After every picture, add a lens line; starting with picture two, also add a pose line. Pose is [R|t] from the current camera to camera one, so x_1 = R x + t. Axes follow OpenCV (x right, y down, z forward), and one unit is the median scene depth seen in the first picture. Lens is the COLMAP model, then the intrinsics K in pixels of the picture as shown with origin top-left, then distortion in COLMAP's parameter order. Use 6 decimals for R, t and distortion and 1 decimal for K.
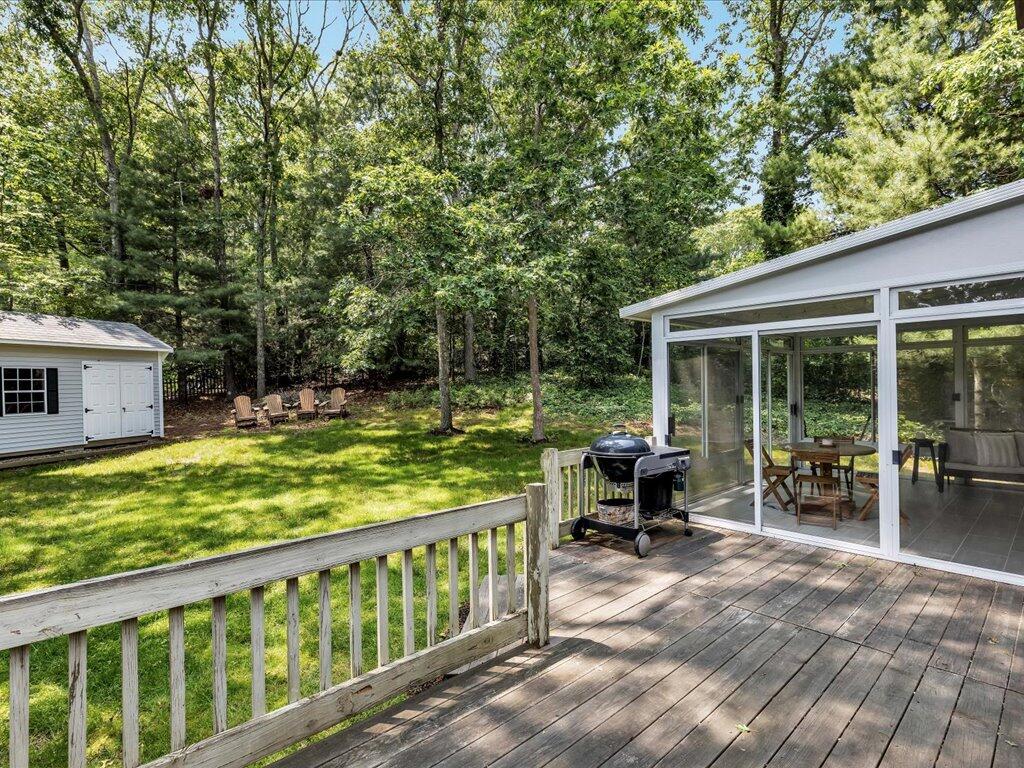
lens RADIAL K [[511.0, 0, 513.5], [0, 511.0, 387.3], [0, 0, 1]] dist [0.004227, -0.001171]
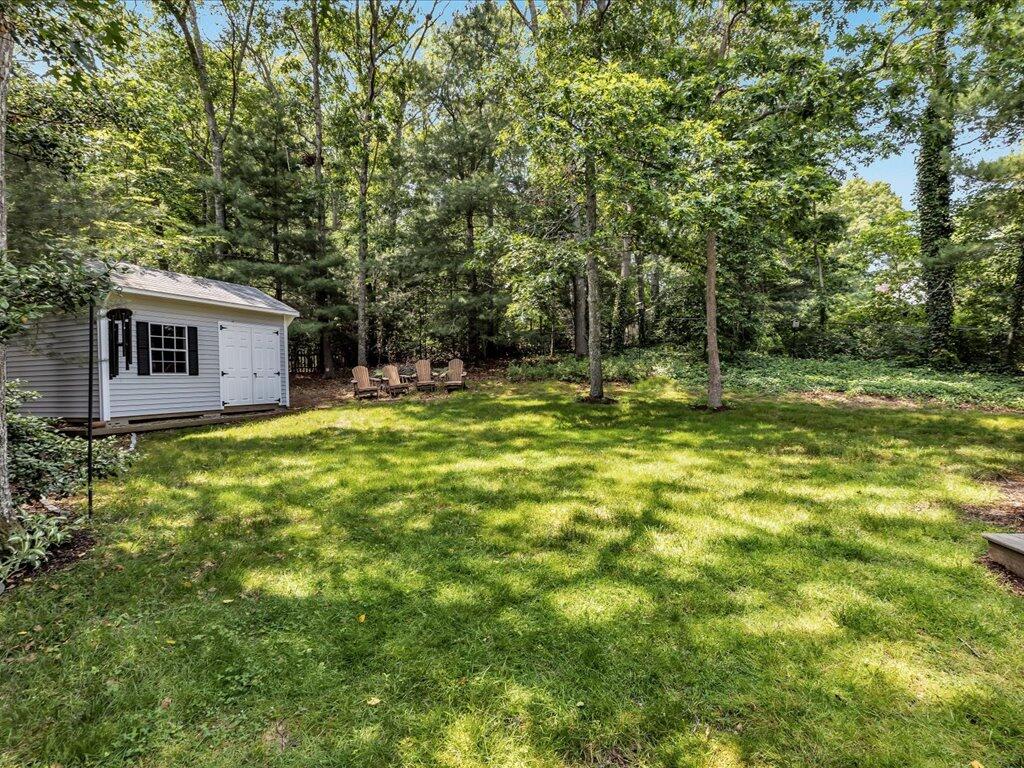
lens RADIAL K [[511.0, 0, 511.1], [0, 511.0, 387.3], [0, 0, 1]] dist [0.004227, -0.001171]
pose [[0.997099, 0.002927, -0.076065, -0.219935], [-0.002076, 0.999934, 0.011264, 0.054834], [0.076092, -0.011073, 0.997039, 0.097717]]
